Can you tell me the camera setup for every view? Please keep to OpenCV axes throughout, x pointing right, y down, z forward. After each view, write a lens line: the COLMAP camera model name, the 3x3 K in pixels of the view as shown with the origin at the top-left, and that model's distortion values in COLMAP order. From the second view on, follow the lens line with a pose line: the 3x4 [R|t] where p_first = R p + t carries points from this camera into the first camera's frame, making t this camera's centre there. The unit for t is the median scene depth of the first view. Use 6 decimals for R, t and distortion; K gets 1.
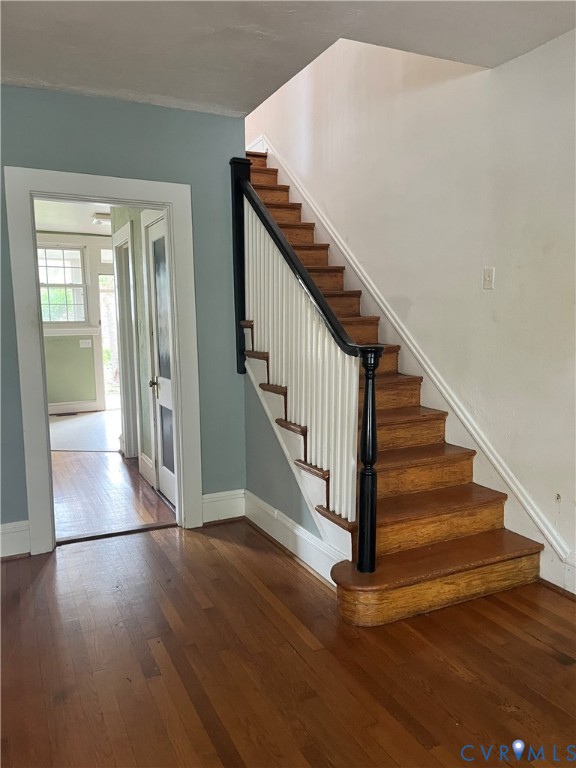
lens RADIAL K [[571.6, 0, 288.0], [0, 571.6, 384.0], [0, 0, 1]] dist [0.002924, 0.000321]
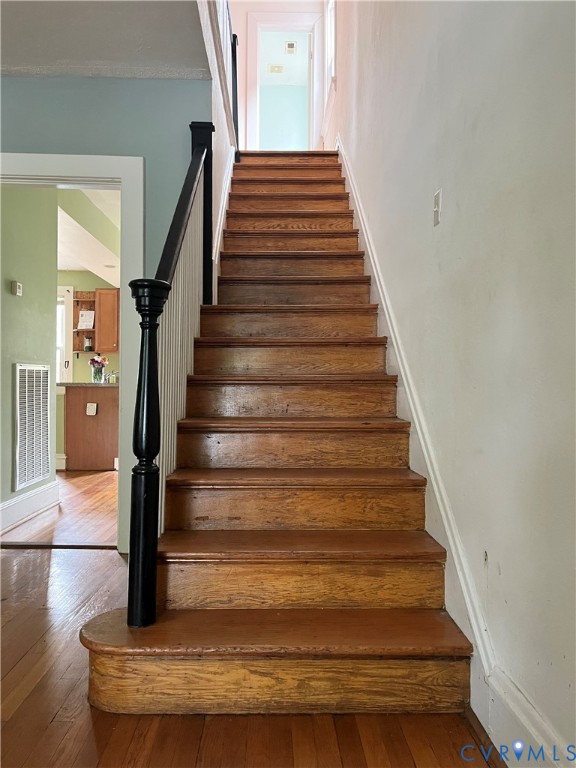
lens RADIAL K [[571.6, 0, 288.0], [0, 571.6, 384.0], [0, 0, 1]] dist [0.002924, 0.000321]
pose [[0.912570, 0.018291, -0.408512, 0.494045], [-0.065899, 0.992520, -0.102773, 0.098068], [0.403576, 0.120708, 0.906949, 0.392578]]
